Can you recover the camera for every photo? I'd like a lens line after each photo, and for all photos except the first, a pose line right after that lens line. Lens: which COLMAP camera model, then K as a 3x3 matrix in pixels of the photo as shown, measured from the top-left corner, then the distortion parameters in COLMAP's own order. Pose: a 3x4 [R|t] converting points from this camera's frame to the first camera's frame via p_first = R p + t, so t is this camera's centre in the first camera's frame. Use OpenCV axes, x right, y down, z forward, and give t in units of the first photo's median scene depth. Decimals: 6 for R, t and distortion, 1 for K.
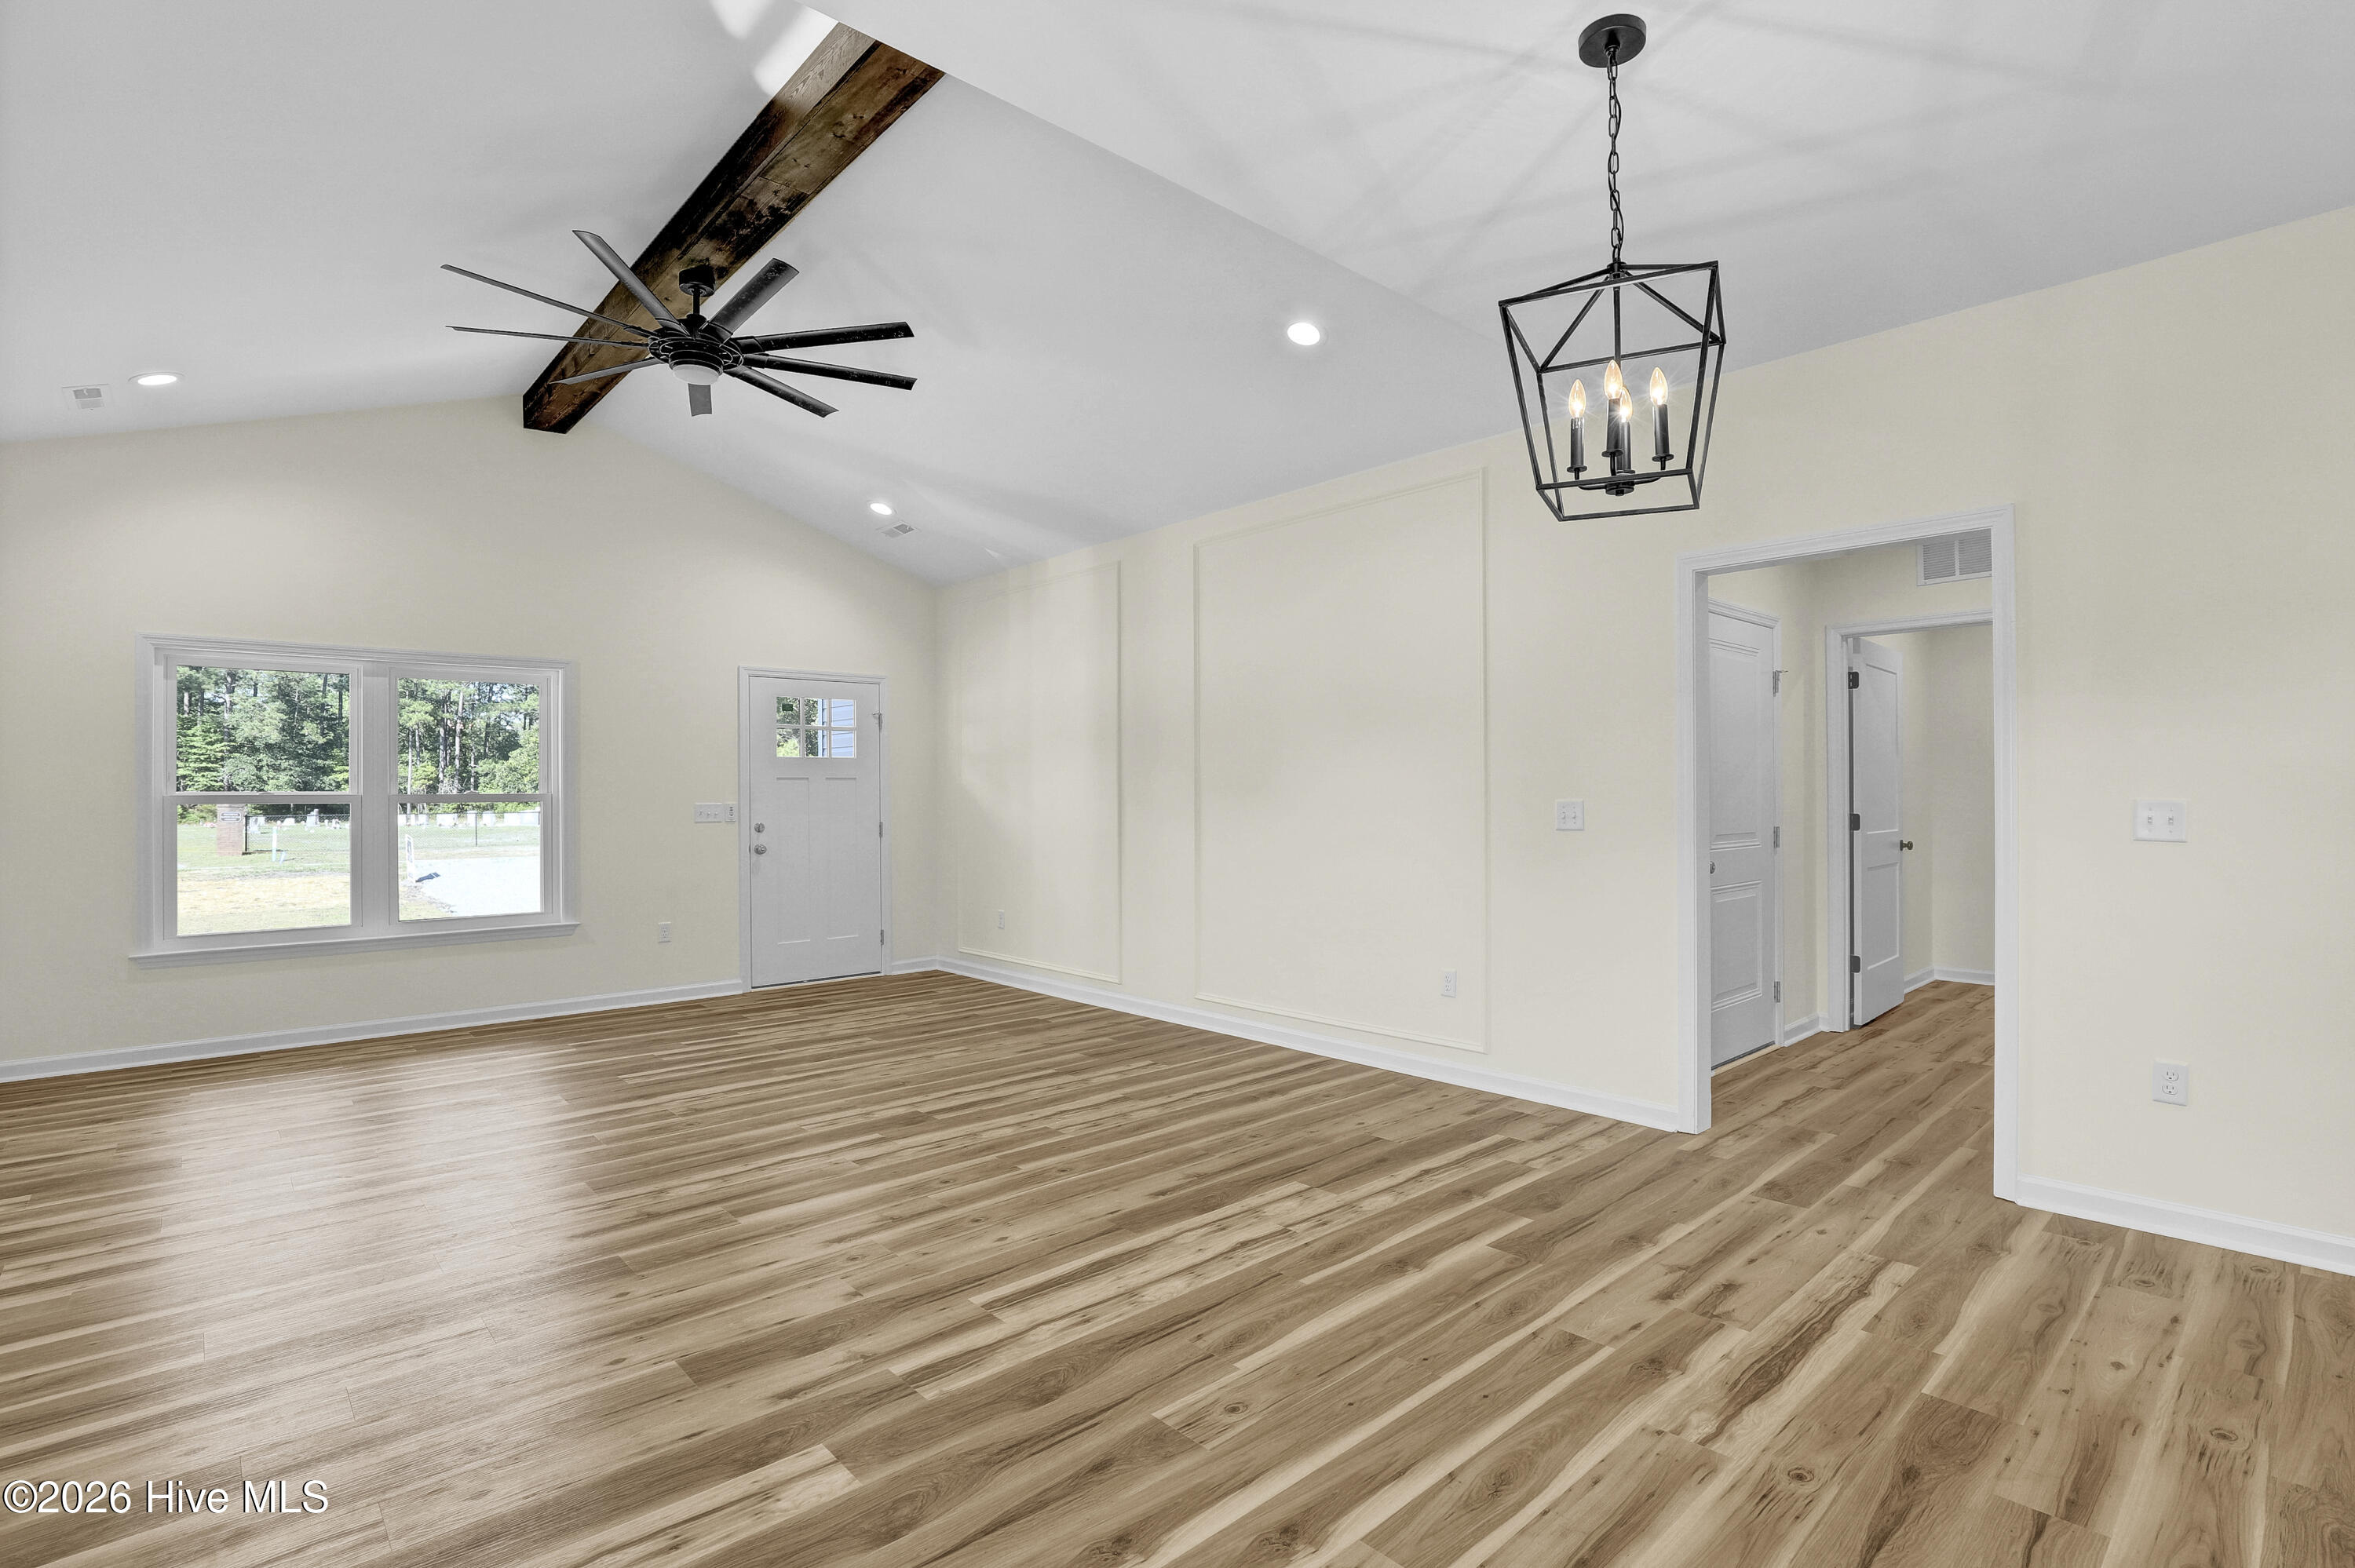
lens RADIAL K [[1111.7, 0, 1190.1], [0, 1111.7, 780.2], [0, 0, 1]] dist [-0.033684, 0.008097]
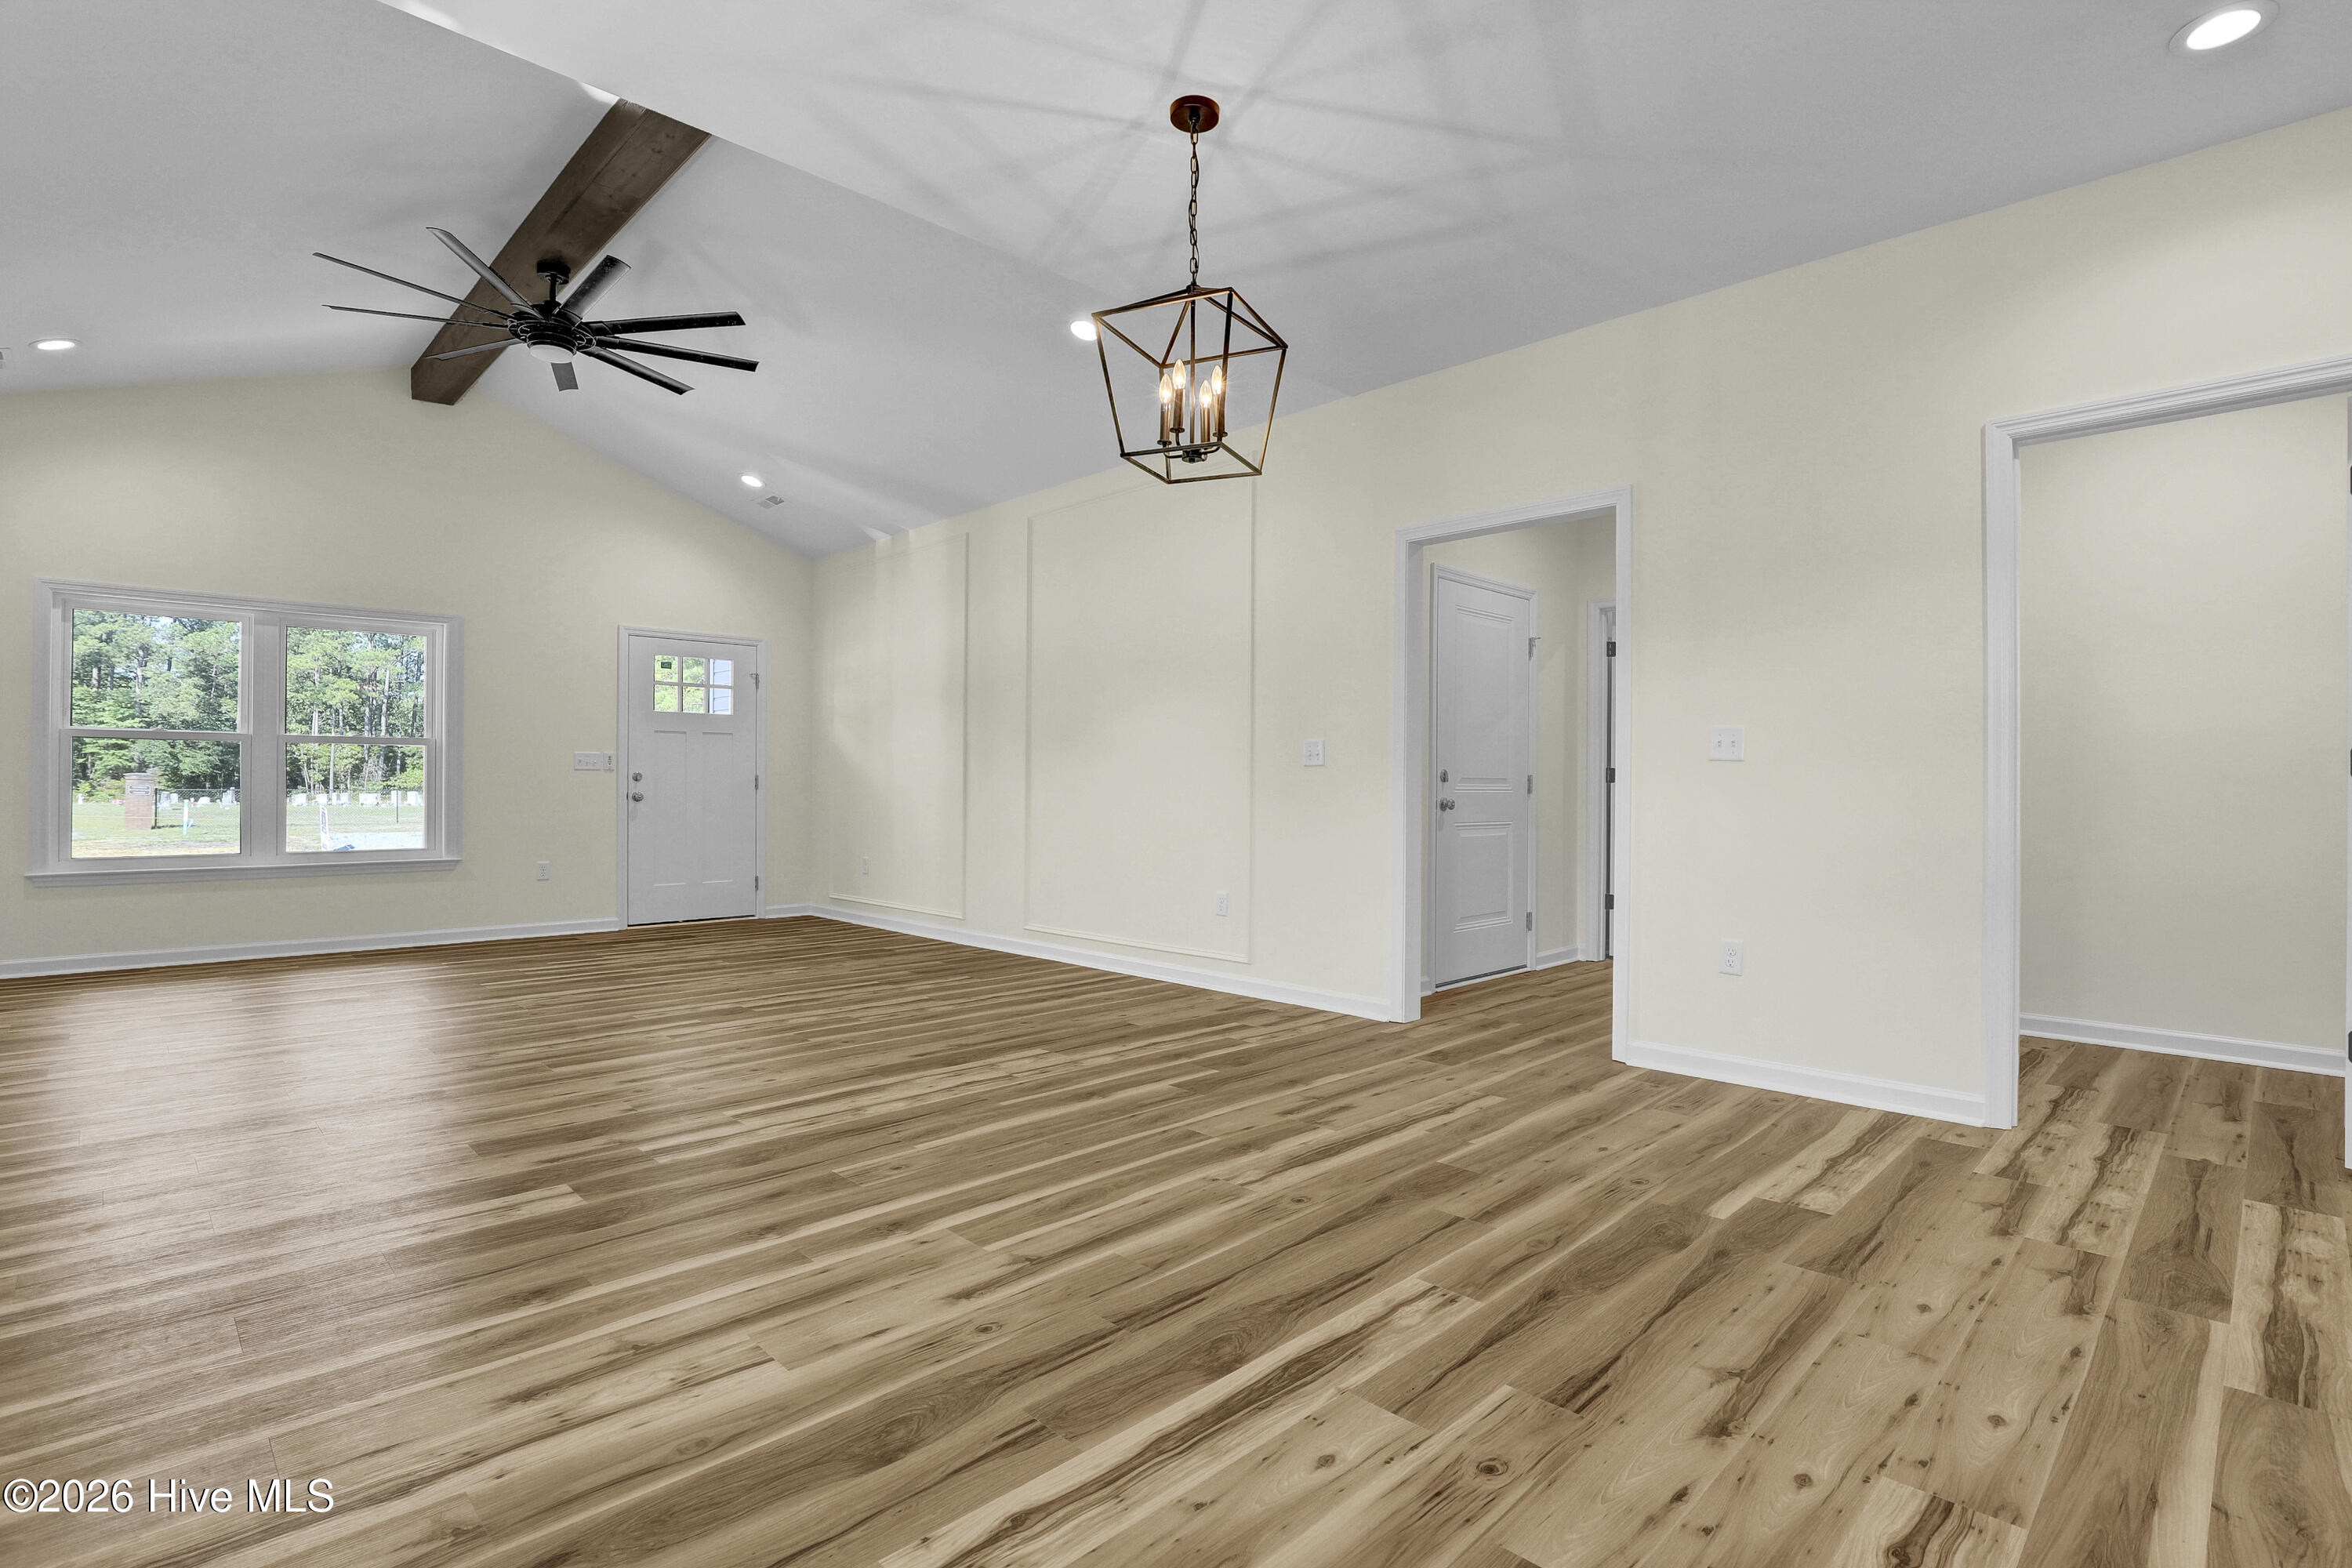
lens RADIAL K [[1117.8, 0, 1185.7], [0, 1117.8, 776.6], [0, 0, 1]] dist [-0.034498, 0.008748]
pose [[0.999127, 0.012019, 0.039999, 0.160416], [-0.012167, 0.999920, 0.003453, 0.052868], [-0.039954, -0.003937, 0.999194, -0.155666]]
